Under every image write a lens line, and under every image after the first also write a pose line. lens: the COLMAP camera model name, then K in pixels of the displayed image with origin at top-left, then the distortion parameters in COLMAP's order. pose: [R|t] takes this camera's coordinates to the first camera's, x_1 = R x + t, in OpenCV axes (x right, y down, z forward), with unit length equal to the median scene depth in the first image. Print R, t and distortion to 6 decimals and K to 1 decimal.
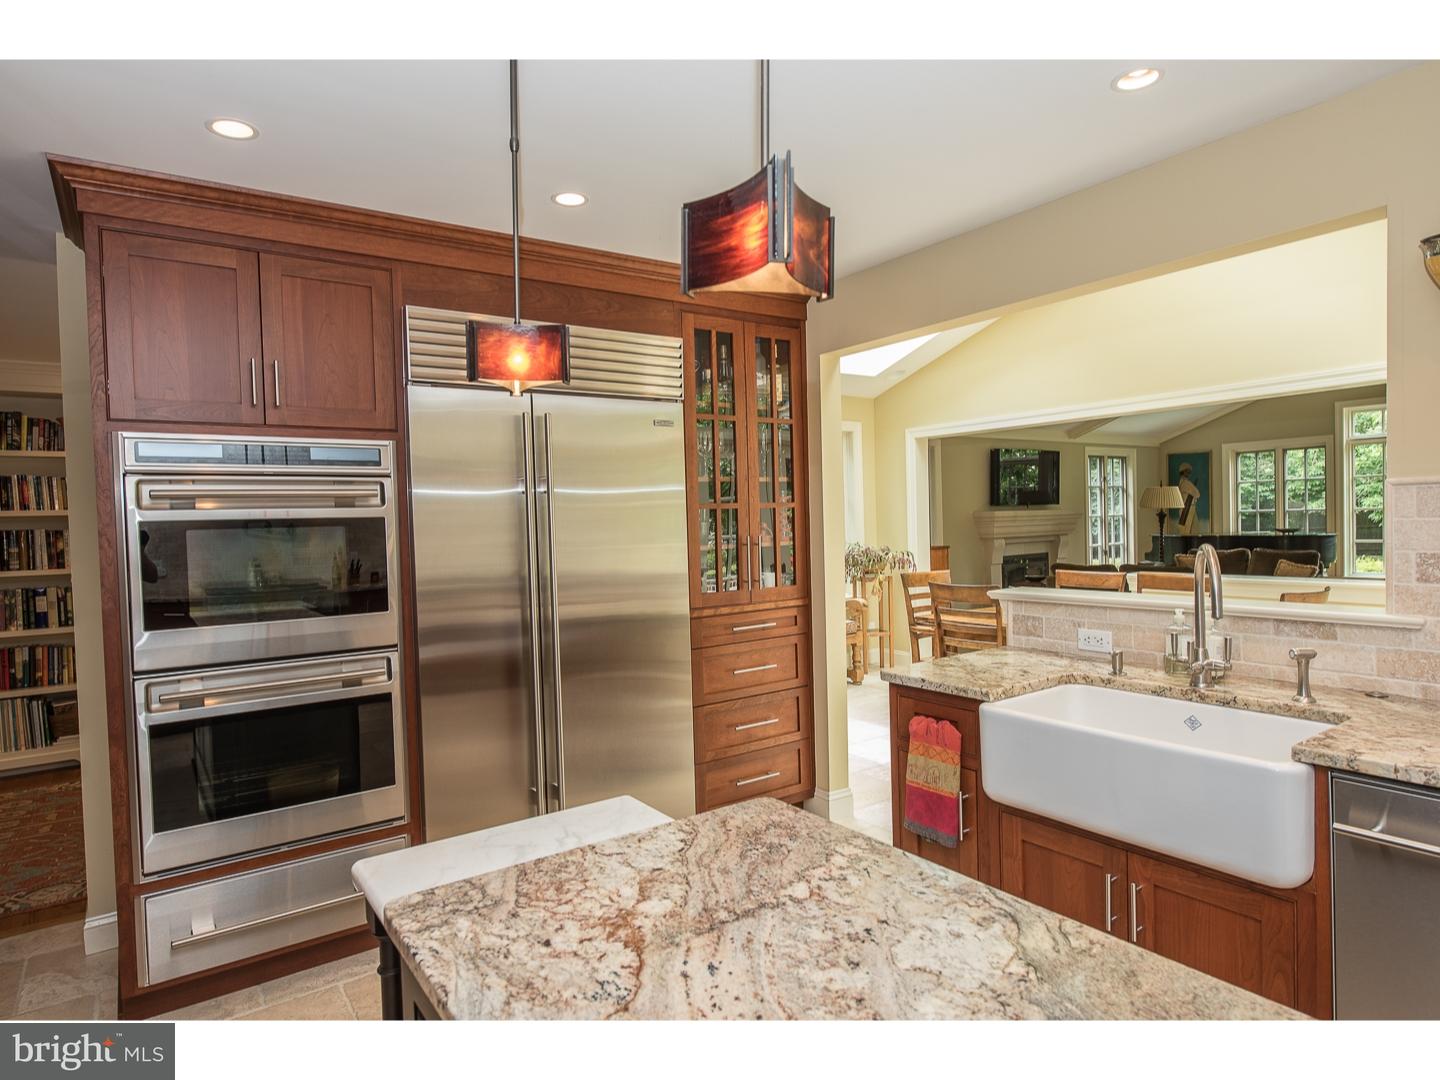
lens RADIAL K [[822.6, 0, 720.0], [0, 822.6, 540.0], [0, 0, 1]] dist [0.000802, 0.000081]
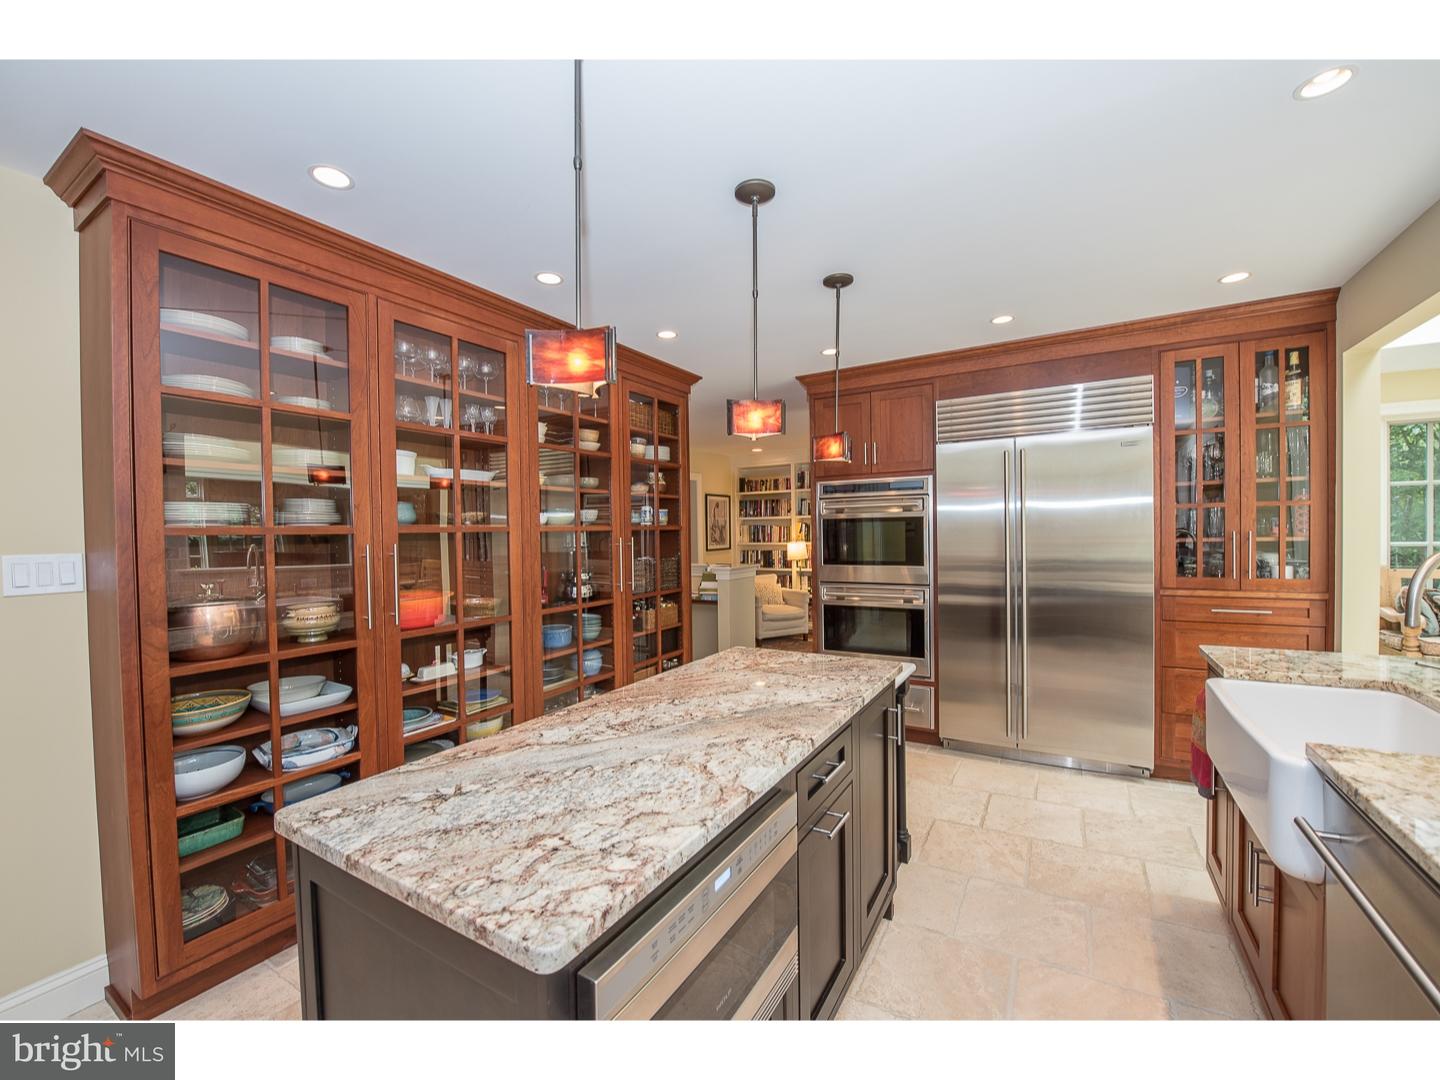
lens RADIAL K [[579.3, 0, 720.0], [0, 579.3, 540.0], [0, 0, 1]] dist [-0.010766, -0.000105]
pose [[0.410173, 0.034395, -0.911359, 0.612134], [-0.017217, 0.999403, 0.029969, -0.004870], [0.911845, 0.003398, 0.410520, 0.028380]]
